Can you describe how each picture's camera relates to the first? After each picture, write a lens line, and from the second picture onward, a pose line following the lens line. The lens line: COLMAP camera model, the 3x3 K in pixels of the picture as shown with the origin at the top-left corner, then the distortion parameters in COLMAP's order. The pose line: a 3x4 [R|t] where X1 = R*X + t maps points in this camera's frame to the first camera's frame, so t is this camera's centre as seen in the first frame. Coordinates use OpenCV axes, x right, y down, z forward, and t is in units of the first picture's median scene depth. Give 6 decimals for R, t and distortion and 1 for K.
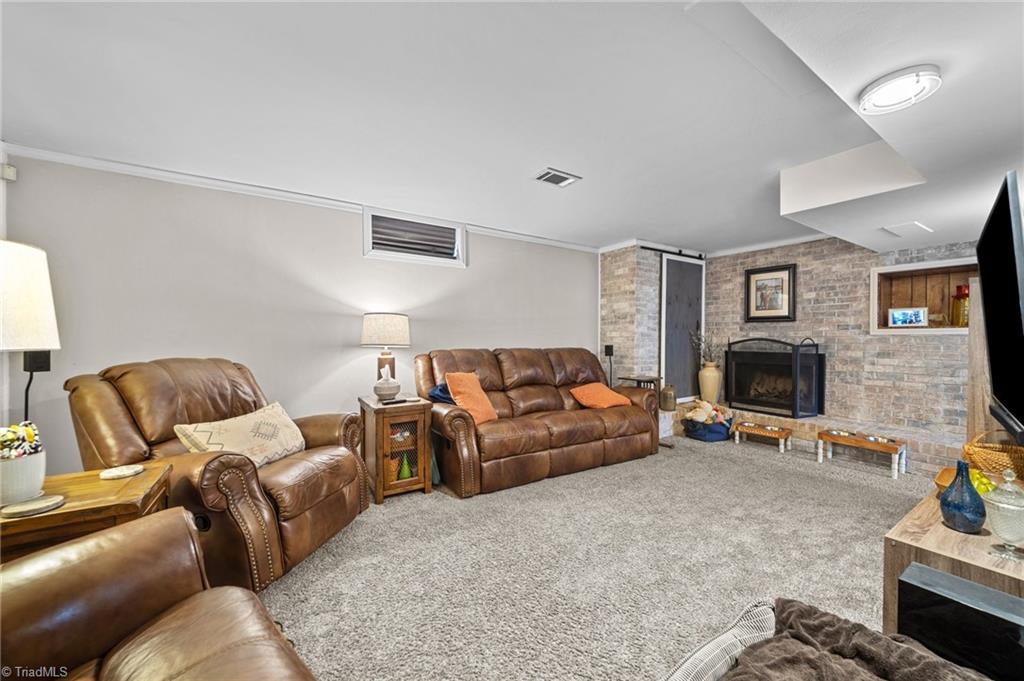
lens RADIAL K [[393.0, 0, 508.8], [0, 393.0, 335.9], [0, 0, 1]] dist [-0.009507, 0.000376]
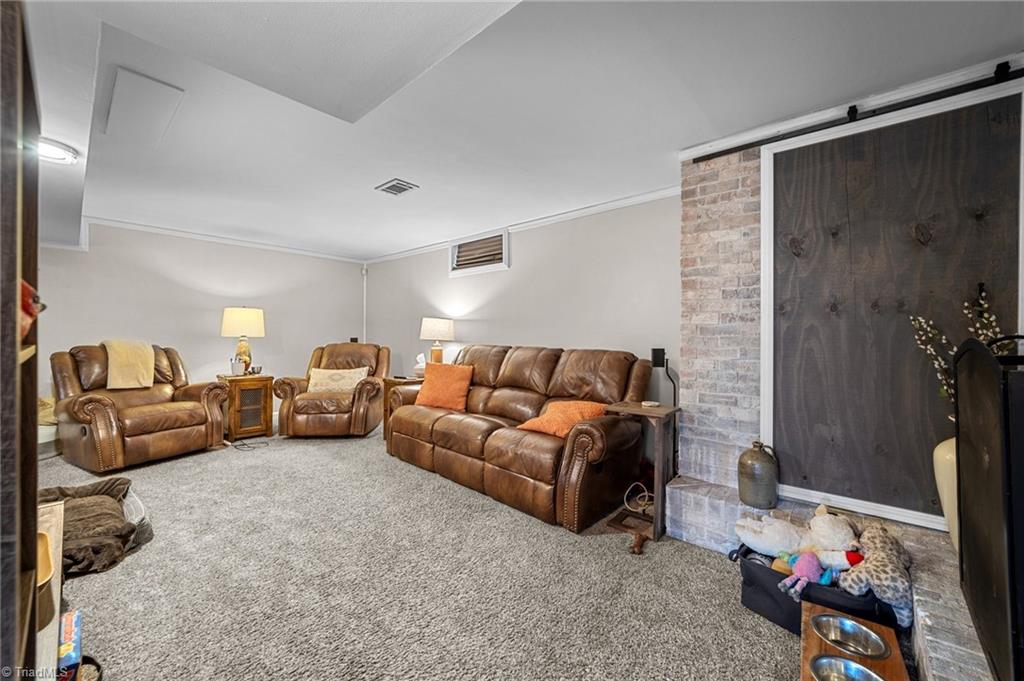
lens RADIAL K [[393.0, 0, 508.8], [0, 393.0, 335.9], [0, 0, 1]] dist [-0.009507, 0.000376]
pose [[0.255868, 0.000219, -0.966712, 1.030802], [-0.003684, 0.999993, -0.000749, 0.007468], [0.966705, 0.003753, 0.255867, 0.838247]]
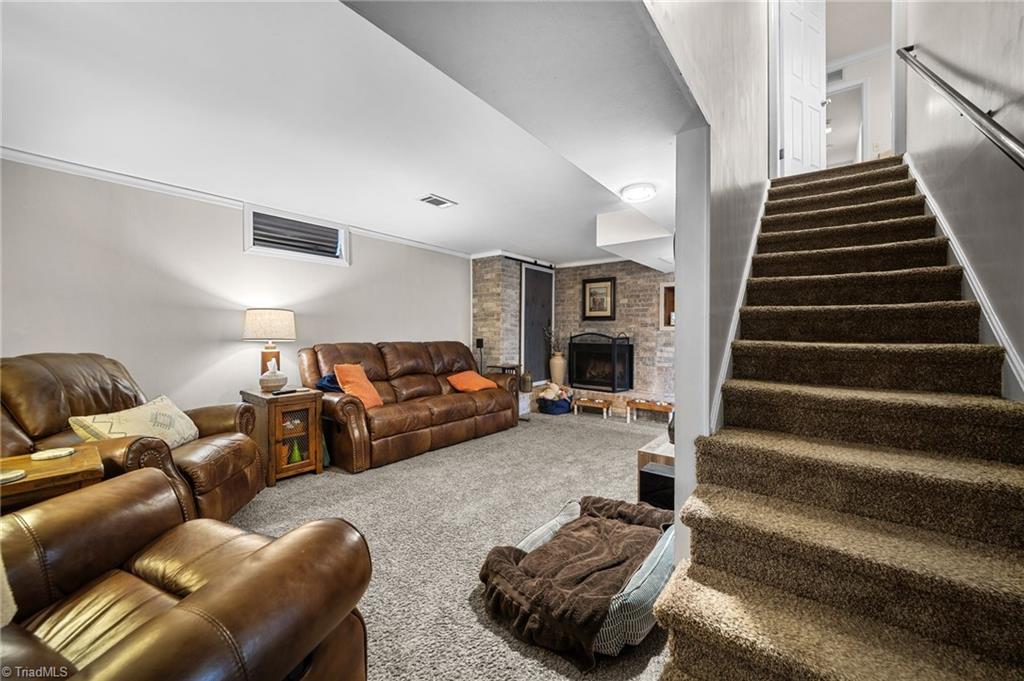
lens RADIAL K [[393.0, 0, 508.8], [0, 393.0, 335.9], [0, 0, 1]] dist [-0.009507, 0.000376]
pose [[0.947809, -0.002254, 0.318831, -0.044600], [-0.002031, 0.999912, 0.013106, -0.000948], [-0.318832, -0.013069, 0.947721, -0.176630]]
